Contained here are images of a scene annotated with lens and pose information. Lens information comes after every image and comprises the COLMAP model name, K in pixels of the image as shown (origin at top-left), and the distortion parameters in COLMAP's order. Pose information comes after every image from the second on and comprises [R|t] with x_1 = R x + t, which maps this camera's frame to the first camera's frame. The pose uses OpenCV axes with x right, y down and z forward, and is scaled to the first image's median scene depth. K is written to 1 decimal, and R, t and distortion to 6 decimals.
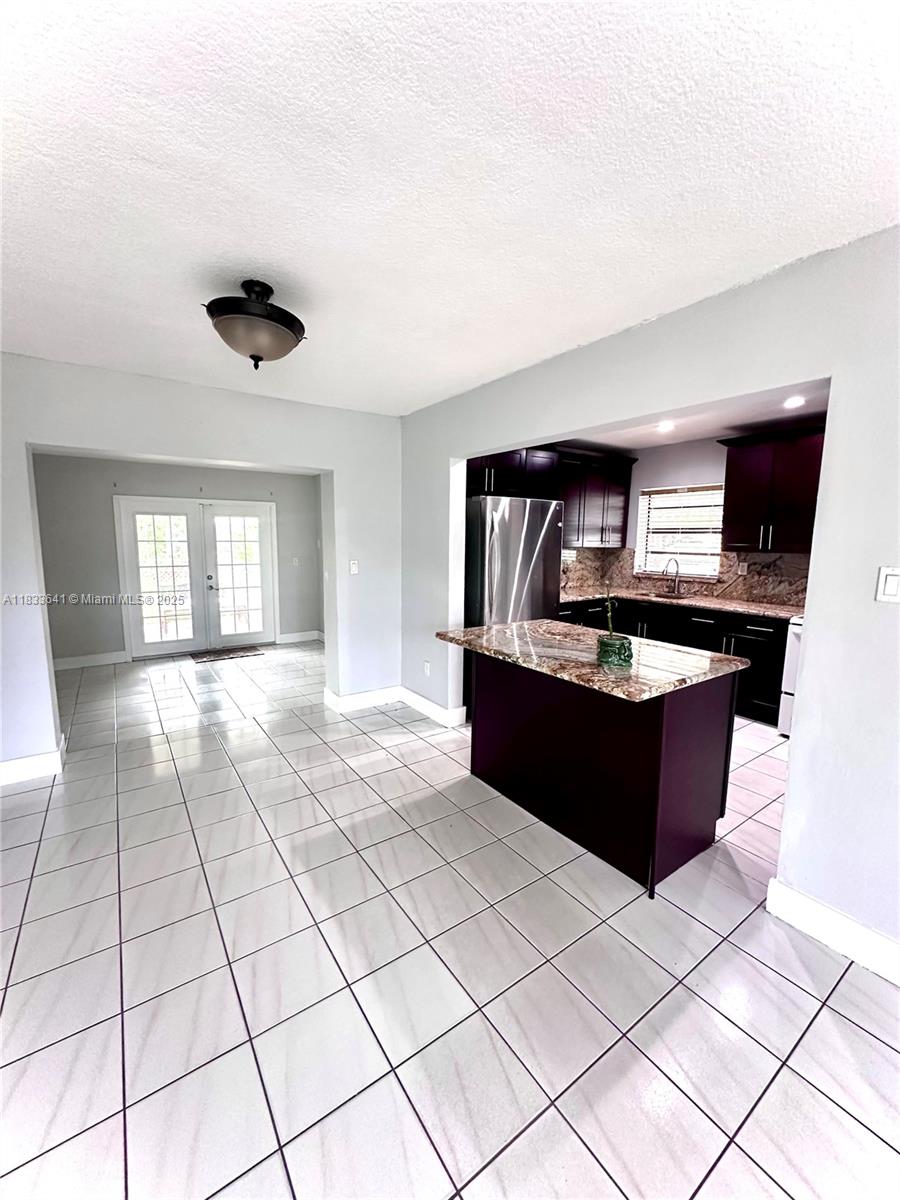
lens RADIAL K [[482.1, 0, 442.9], [0, 482.1, 598.4], [0, 0, 1]] dist [-0.002524, 0.000530]
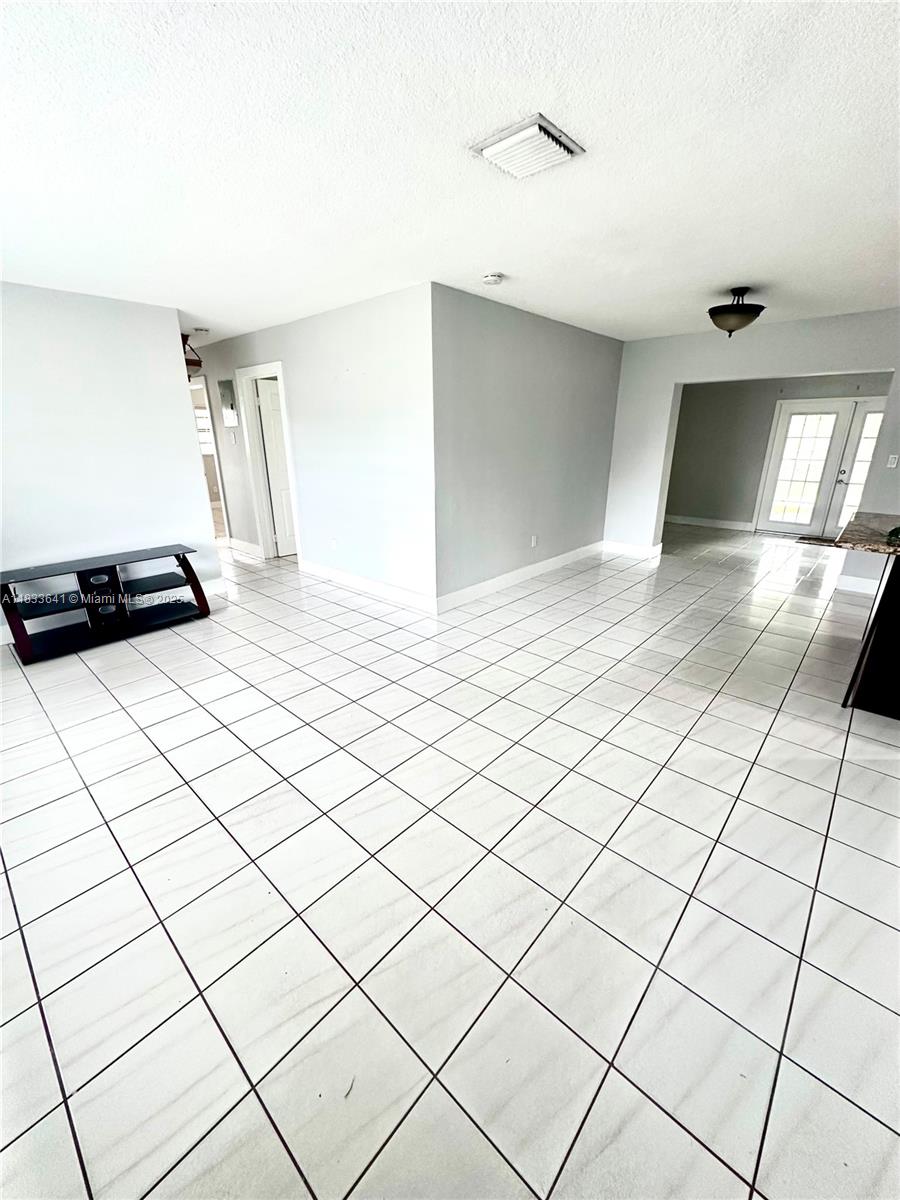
lens RADIAL K [[482.1, 0, 447.4], [0, 482.1, 603.3], [0, 0, 1]] dist [-0.002524, 0.000530]
pose [[0.229159, 0.320072, -0.919261, 0.465800], [-0.122285, 0.946376, 0.299029, 0.023664], [0.965677, 0.043887, 0.256010, -0.159783]]
